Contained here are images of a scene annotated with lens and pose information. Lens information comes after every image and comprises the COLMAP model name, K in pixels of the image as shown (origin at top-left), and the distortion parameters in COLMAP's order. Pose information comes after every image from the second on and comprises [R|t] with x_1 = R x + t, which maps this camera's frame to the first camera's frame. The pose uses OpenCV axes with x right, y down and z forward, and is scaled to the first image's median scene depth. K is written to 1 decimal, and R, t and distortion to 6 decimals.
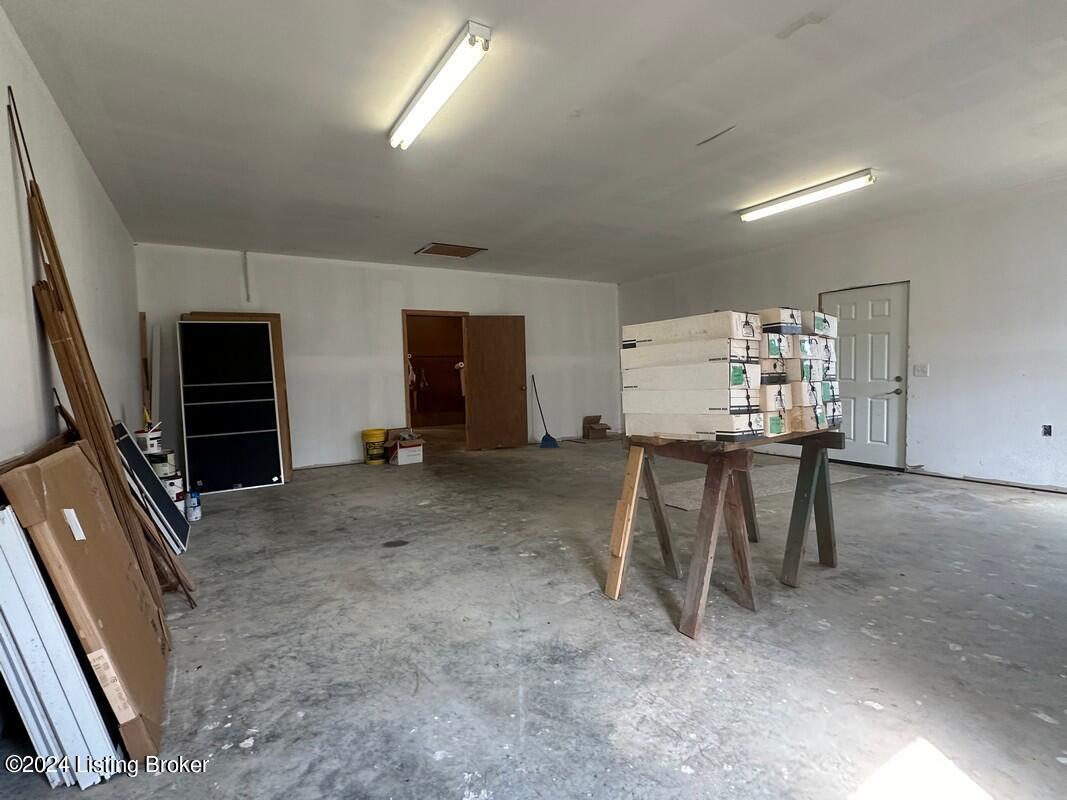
lens RADIAL K [[519.3, 0, 531.3], [0, 519.3, 401.3], [0, 0, 1]] dist [-0.003404, 0.000224]
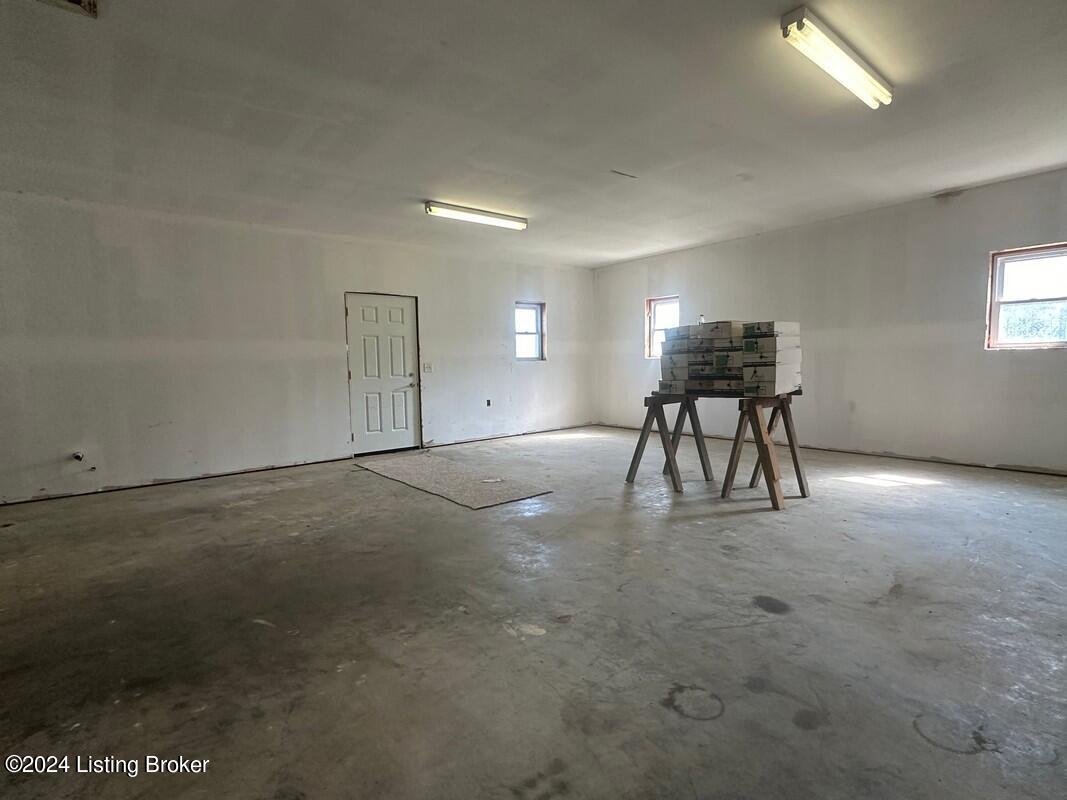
lens RADIAL K [[519.3, 0, 531.3], [0, 519.3, 401.3], [0, 0, 1]] dist [-0.003404, 0.000224]
pose [[-0.133497, -0.047994, 0.989886, -0.569245], [0.082482, 0.994823, 0.059356, -0.030633], [-0.987611, 0.089571, -0.128847, 0.901464]]
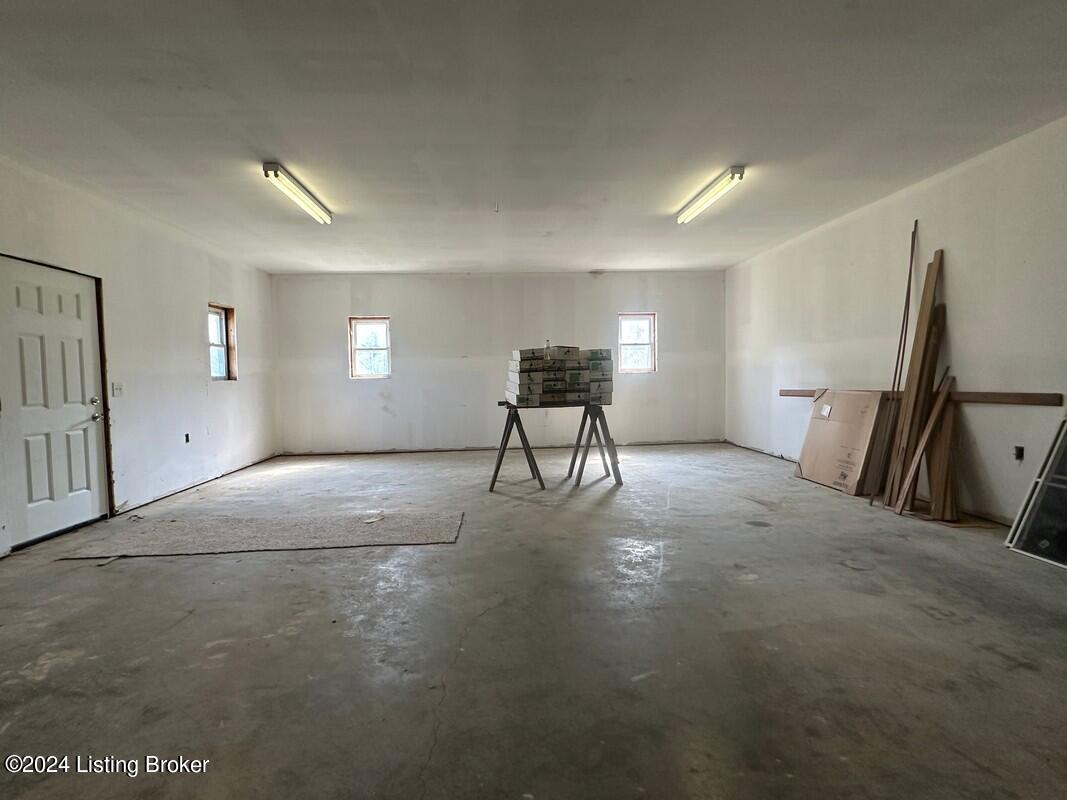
lens RADIAL K [[519.3, 0, 531.3], [0, 519.3, 401.3], [0, 0, 1]] dist [-0.003404, 0.000224]
pose [[-0.885928, 0.018552, 0.463452, -0.230023], [0.067839, 0.993637, 0.089906, -0.069419], [-0.458835, 0.111091, -0.881549, 1.409515]]
